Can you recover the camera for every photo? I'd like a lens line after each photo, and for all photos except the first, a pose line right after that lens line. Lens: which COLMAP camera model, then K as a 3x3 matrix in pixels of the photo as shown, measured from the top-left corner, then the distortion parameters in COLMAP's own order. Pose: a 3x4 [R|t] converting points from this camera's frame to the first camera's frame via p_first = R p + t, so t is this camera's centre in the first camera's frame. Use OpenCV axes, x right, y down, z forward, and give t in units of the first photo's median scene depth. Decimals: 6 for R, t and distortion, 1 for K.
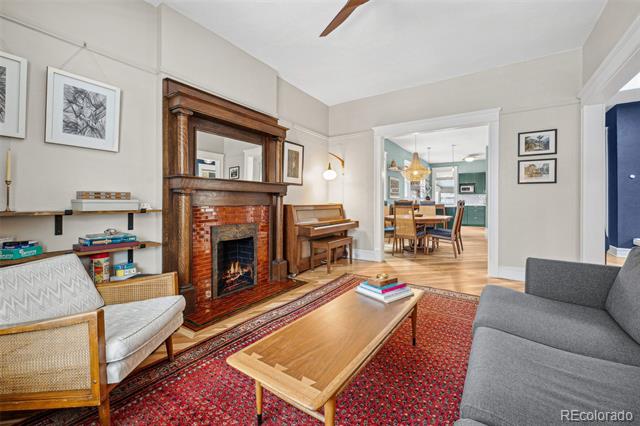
lens RADIAL K [[267.7, 0, 317.0], [0, 267.7, 204.2], [0, 0, 1]] dist [-0.016251, 0.000517]
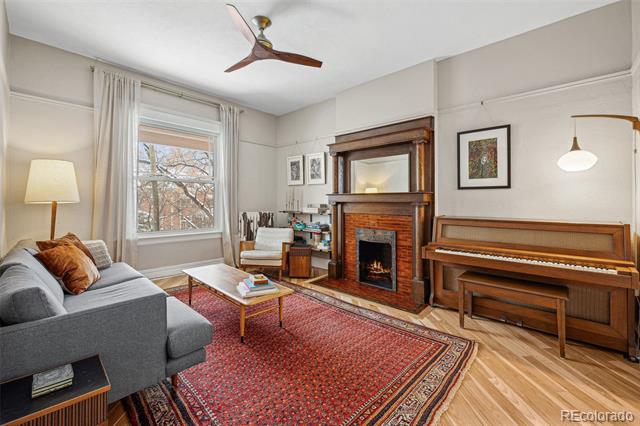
lens RADIAL K [[267.7, 0, 317.0], [0, 267.7, 204.2], [0, 0, 1]] dist [-0.016251, 0.000517]
pose [[-0.146549, 0.025615, -0.988872, 0.924635], [0.008819, 0.999659, 0.024588, -0.068777], [0.989164, -0.005117, -0.146725, 0.910151]]
